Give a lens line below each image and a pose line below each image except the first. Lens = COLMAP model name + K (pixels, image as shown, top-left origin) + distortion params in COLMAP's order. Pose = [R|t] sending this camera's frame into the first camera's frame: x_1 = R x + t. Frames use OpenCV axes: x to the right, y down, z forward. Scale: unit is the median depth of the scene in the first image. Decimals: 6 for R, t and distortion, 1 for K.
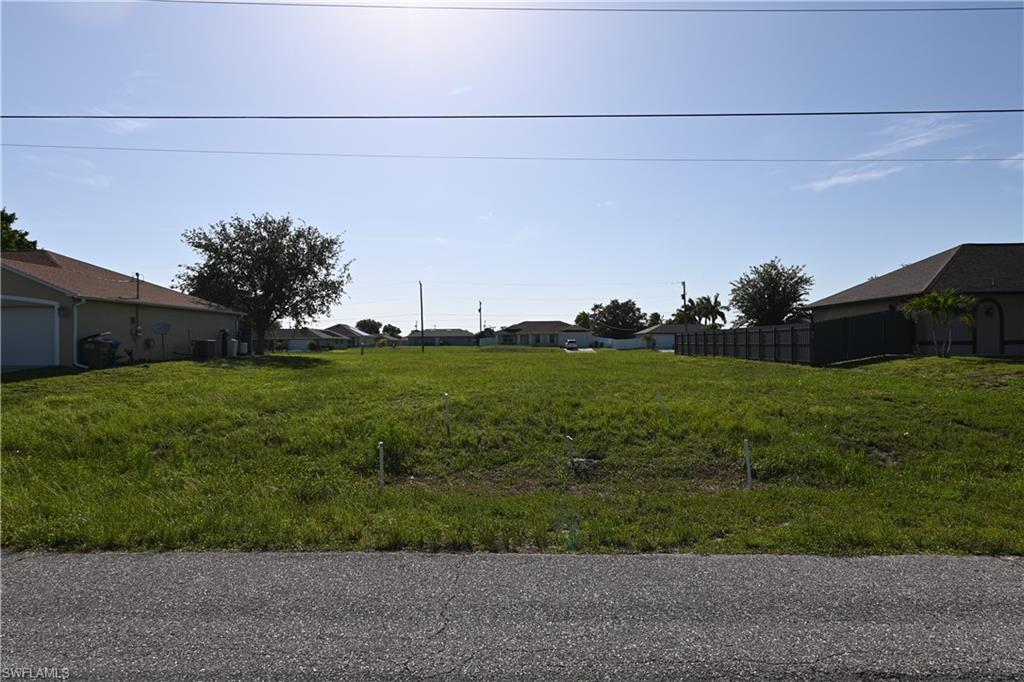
lens RADIAL K [[641.1, 0, 512.0], [0, 641.1, 341.0], [0, 0, 1]] dist [0.004882, 0.001008]
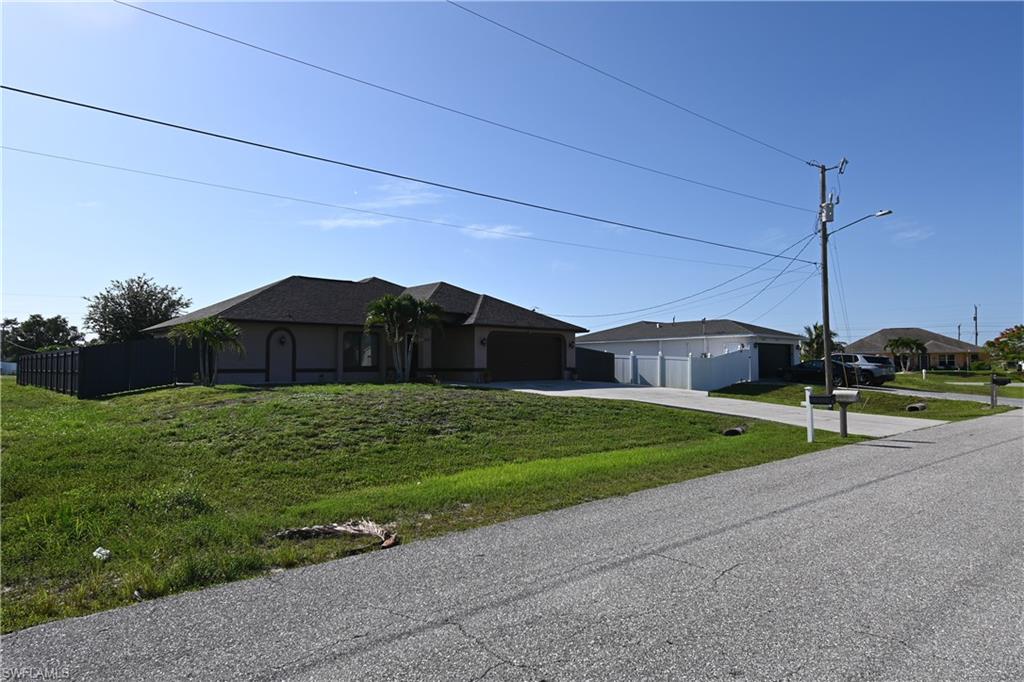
lens RADIAL K [[641.1, 0, 512.0], [0, 641.1, 341.0], [0, 0, 1]] dist [0.004882, 0.001008]
pose [[0.741710, 0.040556, 0.669494, 0.193213], [-0.012008, 0.998813, -0.047202, -0.000582], [-0.670614, 0.026970, 0.741316, -0.000684]]
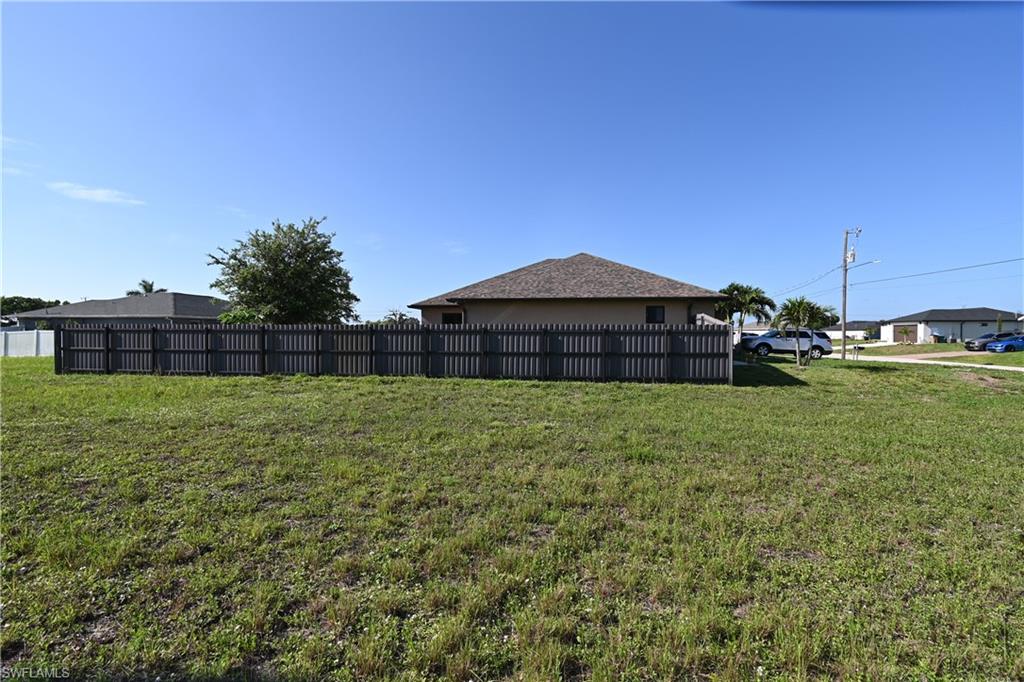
lens RADIAL K [[502.6, 0, 512.0], [0, 502.6, 341.0], [0, 0, 1]] dist [0.000856, 0.000220]
pose [[0.122397, 0.002926, 0.992477, -0.094416], [-0.004202, 0.999988, -0.002430, -0.004185], [-0.992472, -0.003873, 0.122408, 0.664550]]
